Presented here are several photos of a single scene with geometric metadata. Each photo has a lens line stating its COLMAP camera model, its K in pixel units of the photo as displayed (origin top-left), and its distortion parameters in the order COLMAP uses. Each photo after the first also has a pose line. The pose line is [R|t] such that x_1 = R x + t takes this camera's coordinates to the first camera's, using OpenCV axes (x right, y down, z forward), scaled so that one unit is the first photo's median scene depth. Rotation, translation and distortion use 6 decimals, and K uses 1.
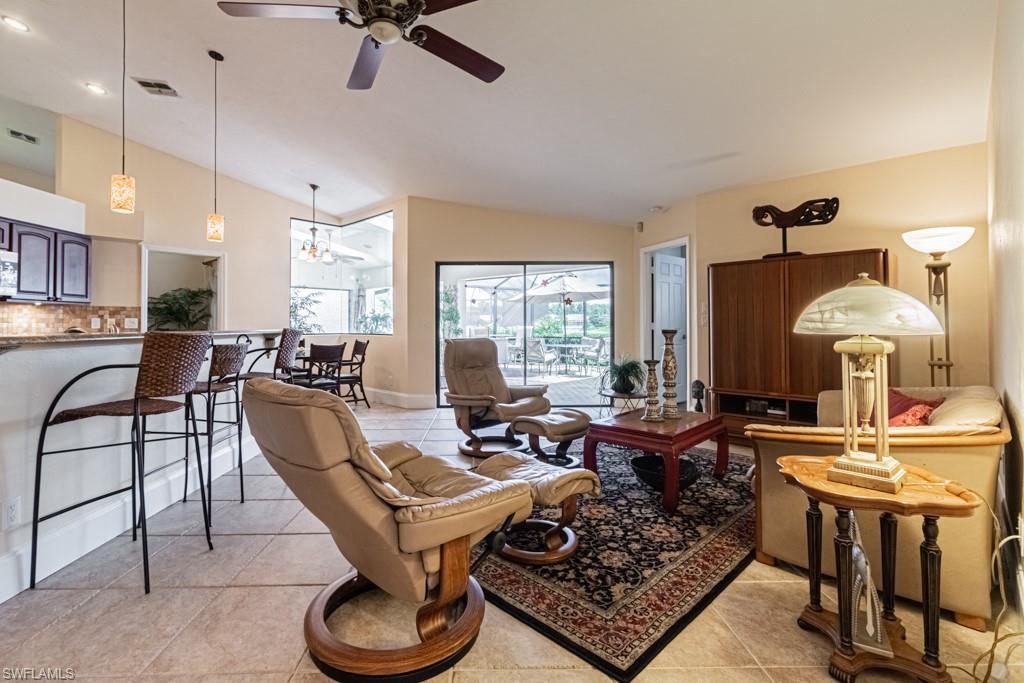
lens RADIAL K [[473.5, 0, 493.5], [0, 473.5, 317.7], [0, 0, 1]] dist [-0.000568, 0.000334]
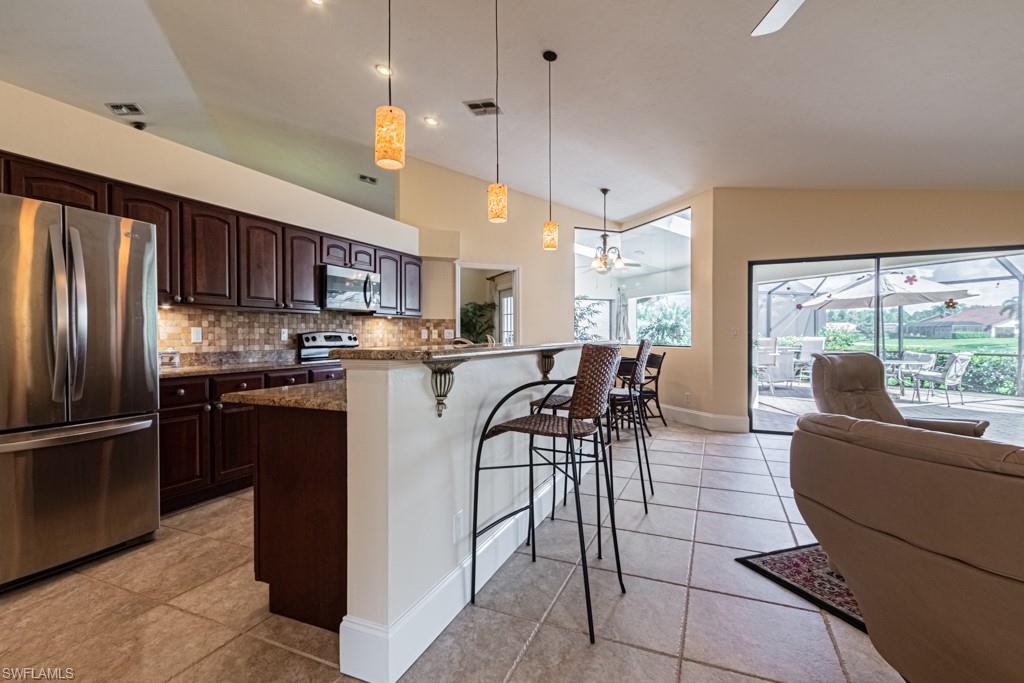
lens RADIAL K [[473.9, 0, 512.0], [0, 473.9, 341.5], [0, 0, 1]] dist [0.000089, -0.000200]
pose [[0.907956, 0.005475, -0.419030, -0.181357], [0.006213, 0.999629, 0.026525, 0.000738], [0.419020, -0.026687, 0.907585, 0.056987]]
